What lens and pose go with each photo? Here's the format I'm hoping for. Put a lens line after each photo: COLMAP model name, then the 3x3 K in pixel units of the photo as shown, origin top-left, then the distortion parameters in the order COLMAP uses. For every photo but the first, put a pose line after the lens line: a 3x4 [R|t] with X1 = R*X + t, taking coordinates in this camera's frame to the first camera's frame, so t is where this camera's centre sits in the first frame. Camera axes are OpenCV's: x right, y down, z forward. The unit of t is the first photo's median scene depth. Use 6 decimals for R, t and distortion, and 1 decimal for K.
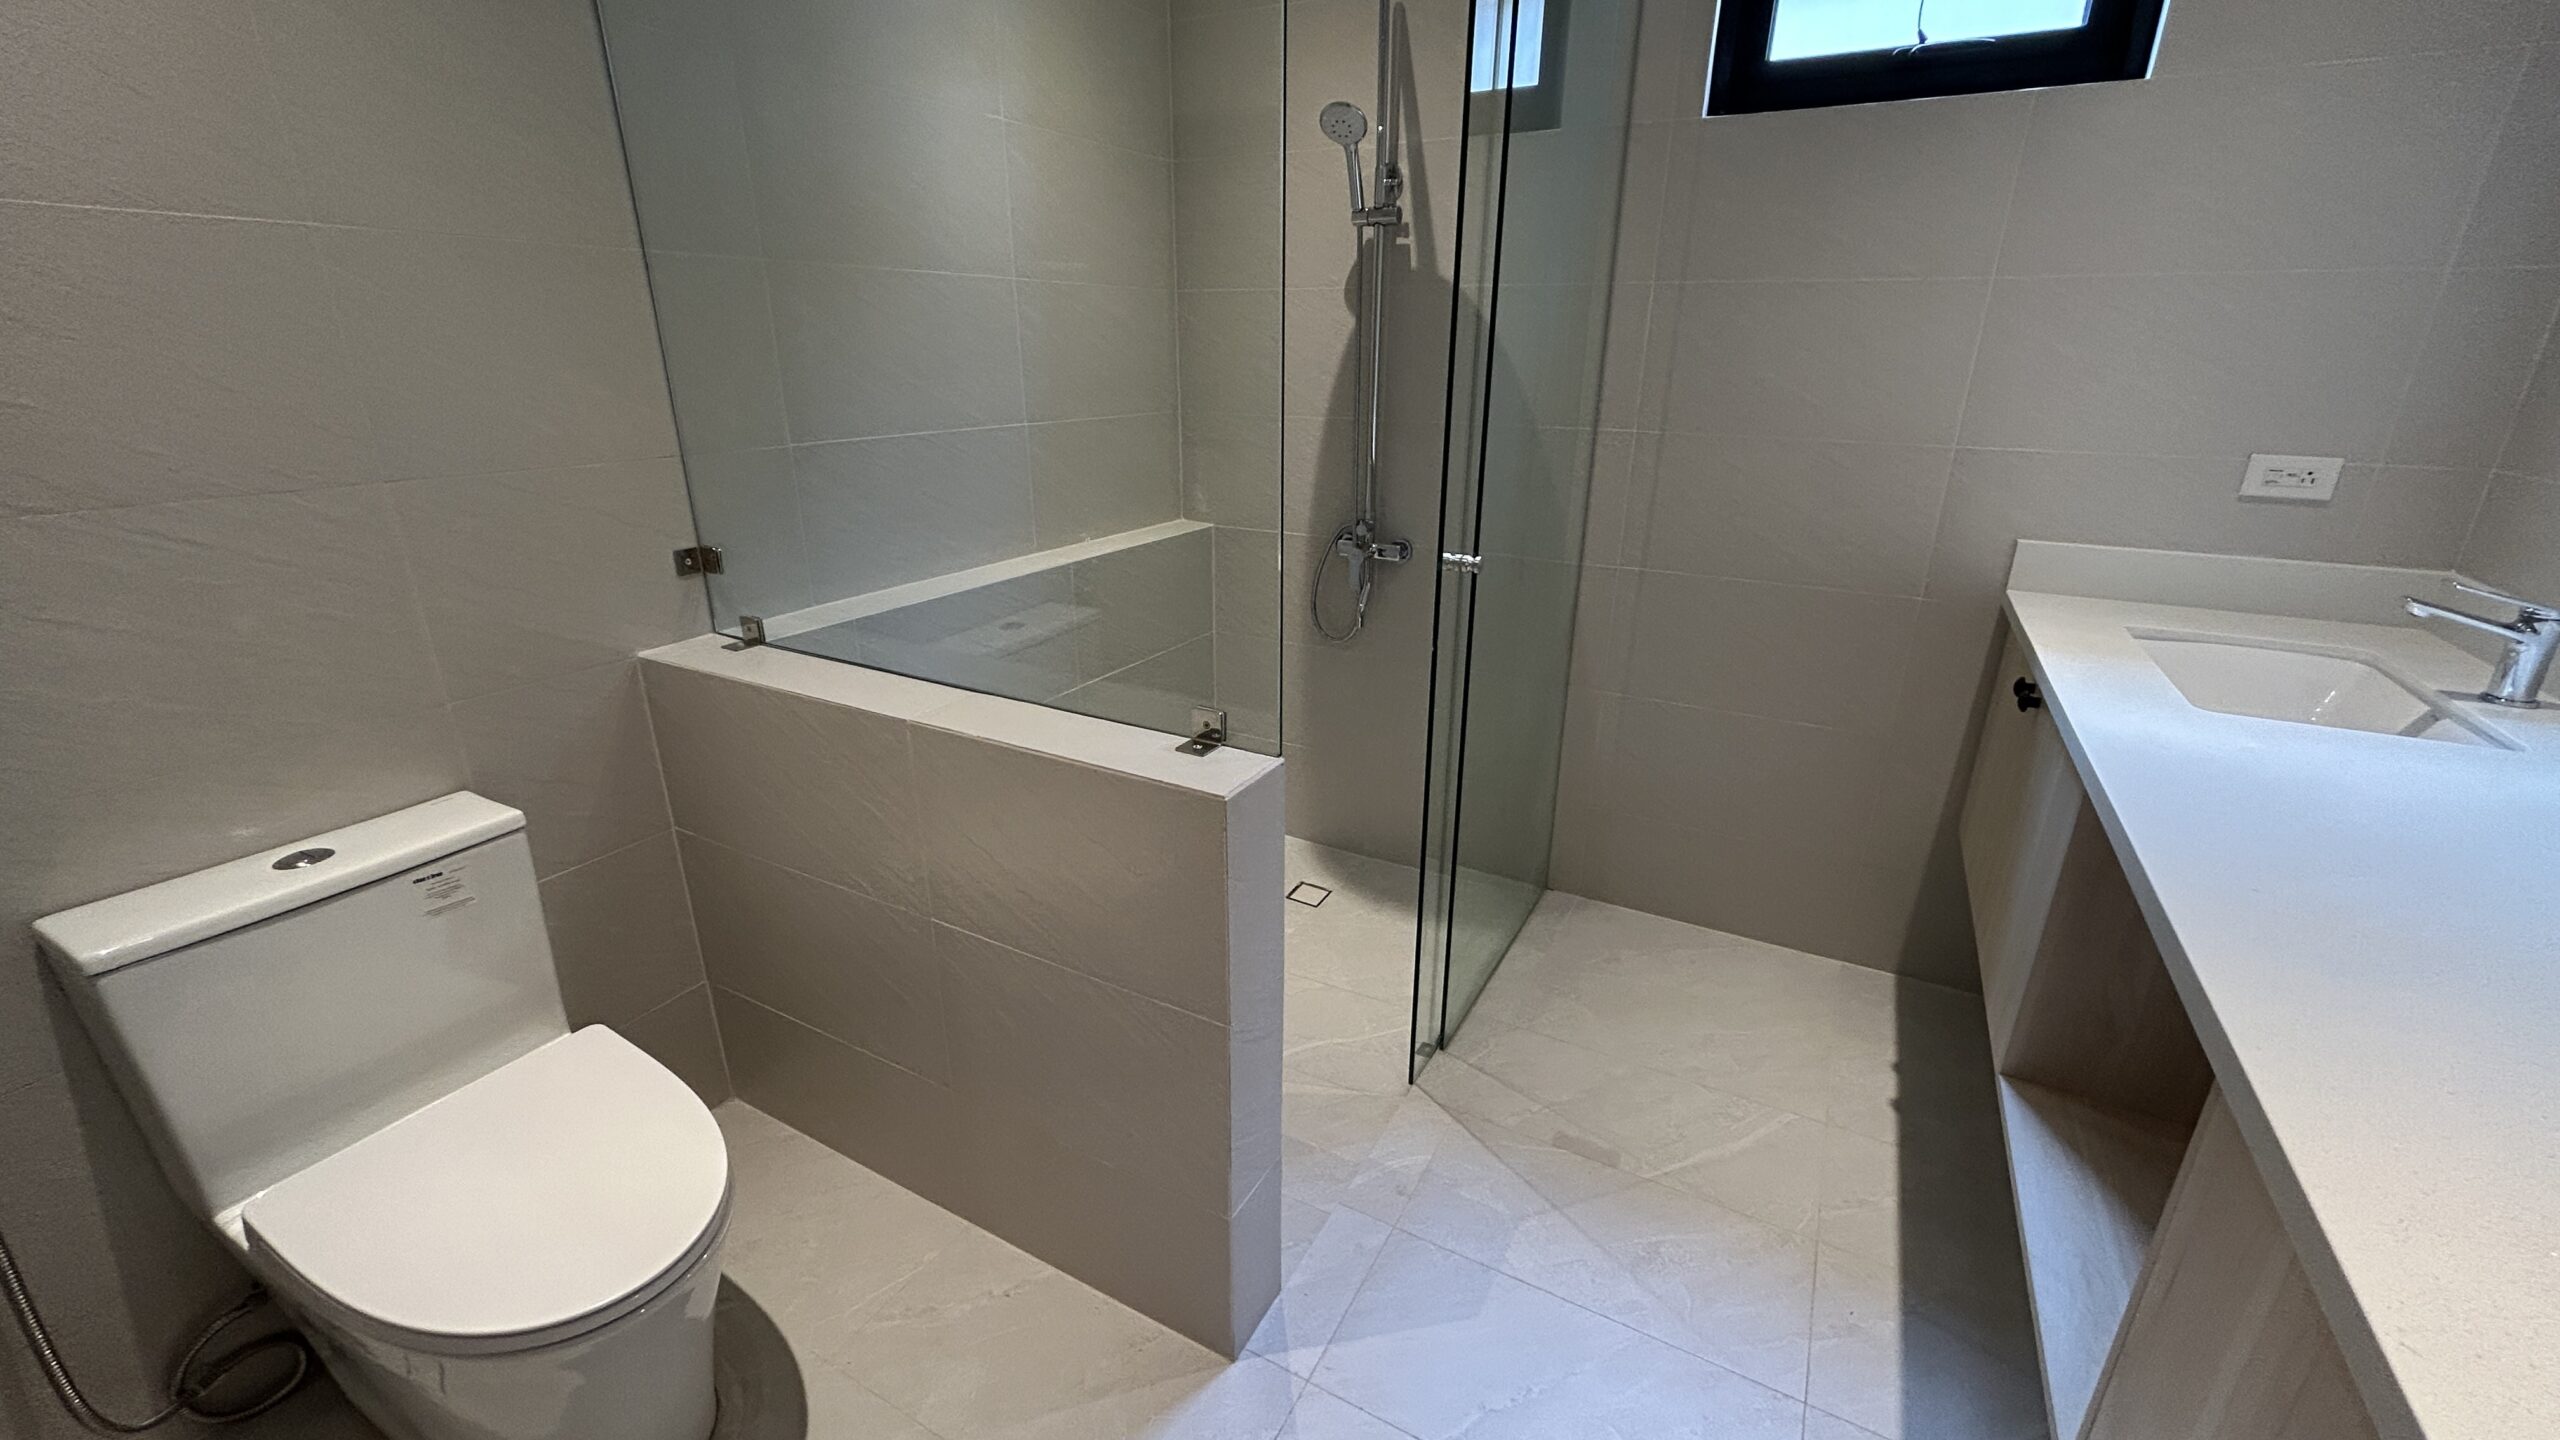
lens RADIAL K [[1020.8, 0, 1280.2], [0, 1020.8, 722.6], [0, 0, 1]] dist [-0.001739, 0.000010]
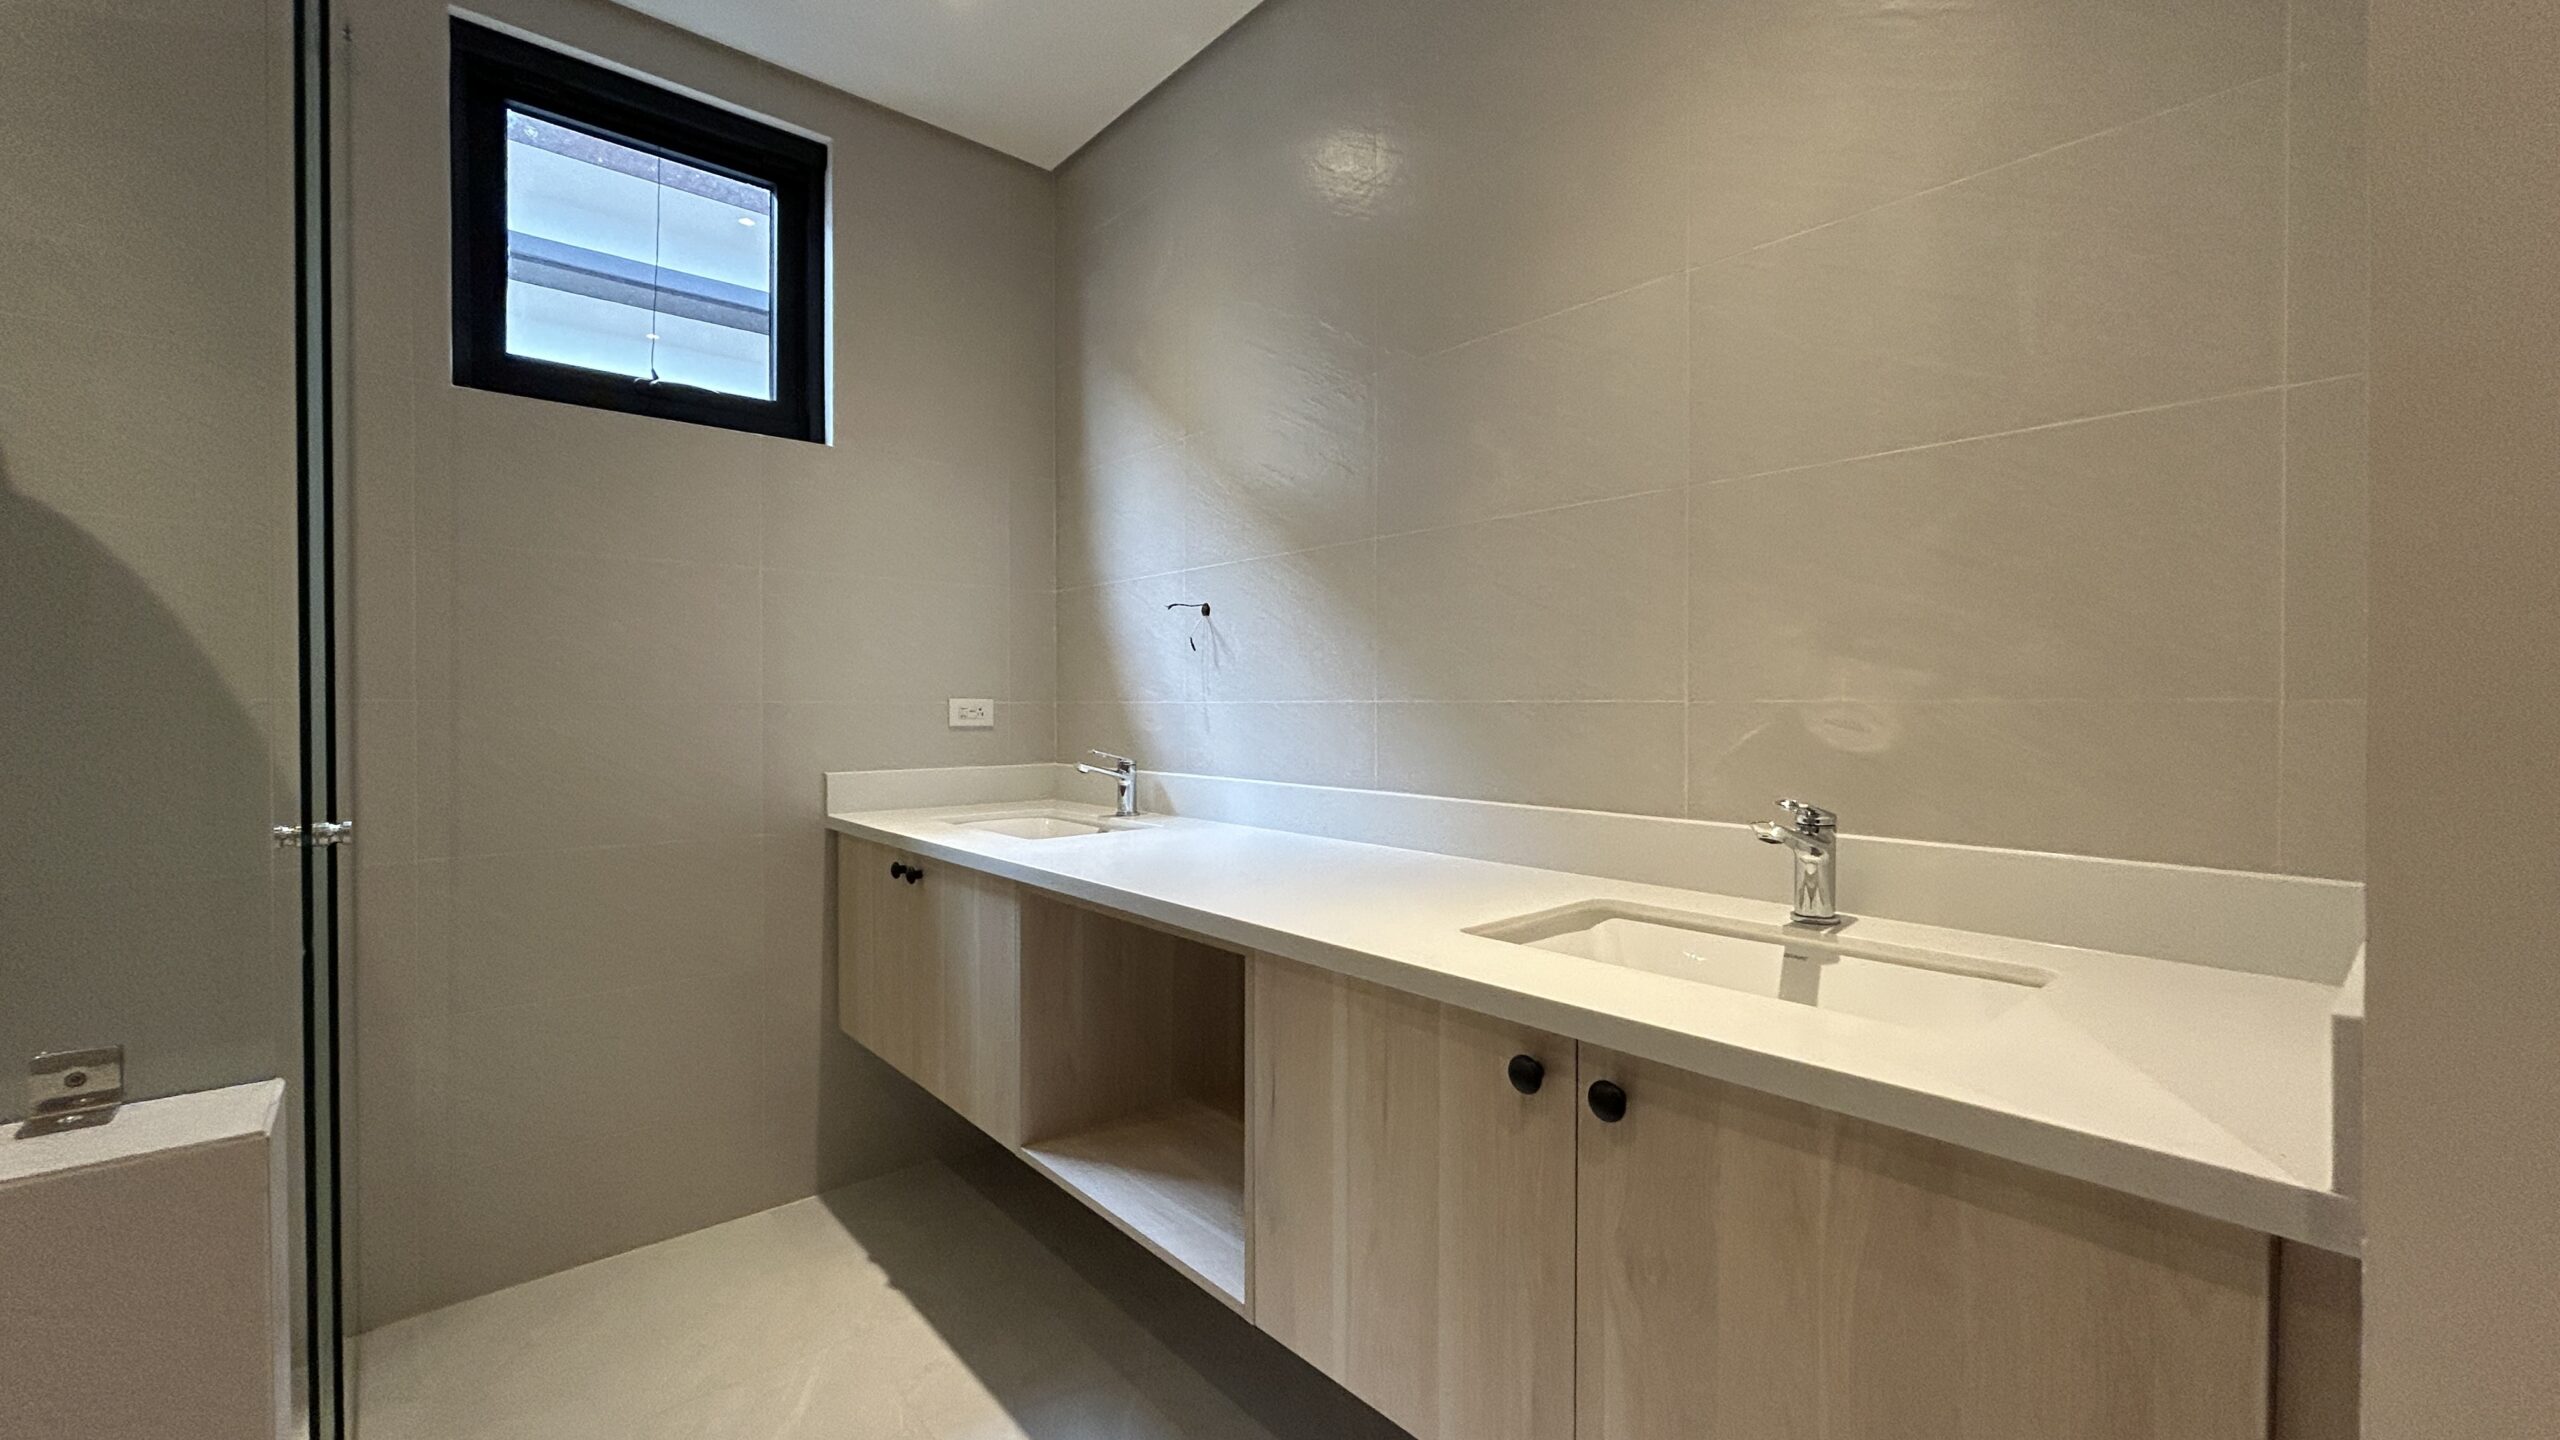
lens RADIAL K [[1020.8, 0, 1284.2], [0, 1020.8, 714.1], [0, 0, 1]] dist [-0.001739, 0.000010]
pose [[0.334989, -0.015297, 0.942098, -0.260882], [0.325702, 0.940111, -0.100547, 0.060219], [-0.884138, 0.340525, 0.319909, 0.108310]]
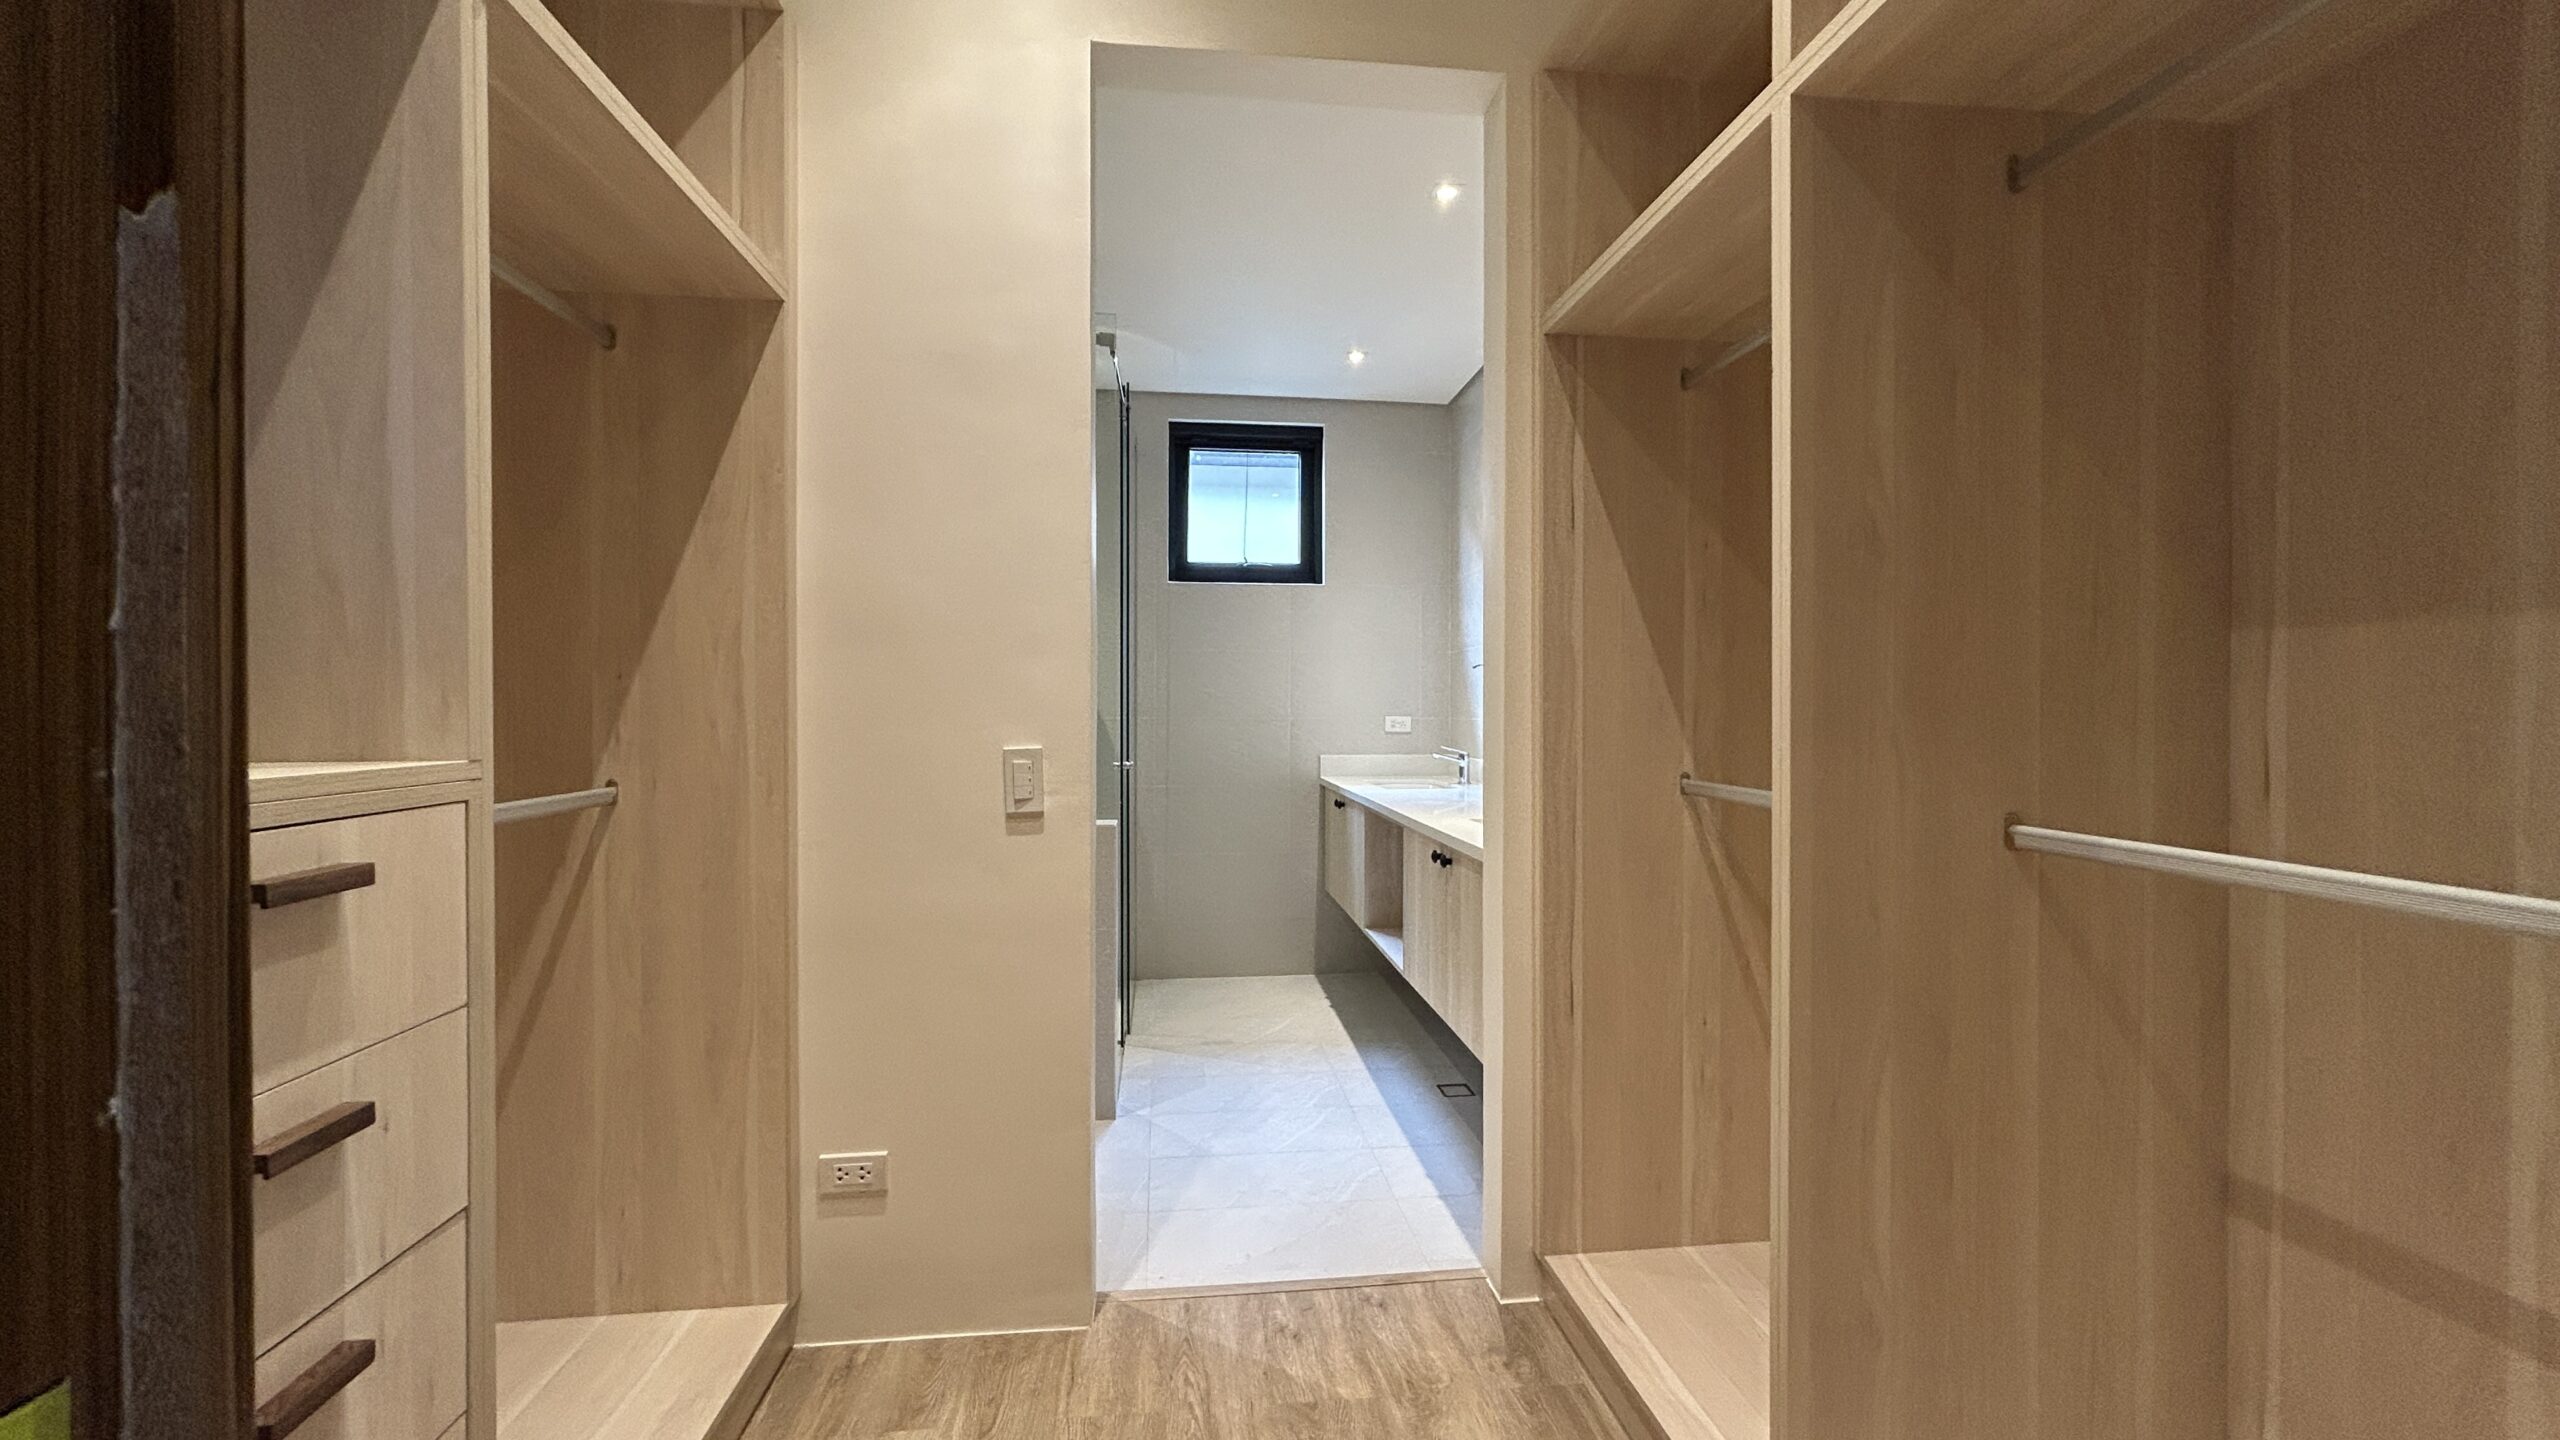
lens RADIAL K [[1020.8, 0, 1294.4], [0, 1020.8, 719.9], [0, 0, 1]] dist [-0.001739, 0.000010]
pose [[0.805627, -0.010331, 0.592333, -0.766648], [0.207223, 0.941600, -0.265419, 0.381318], [-0.554999, 0.336574, 0.760719, -0.839037]]
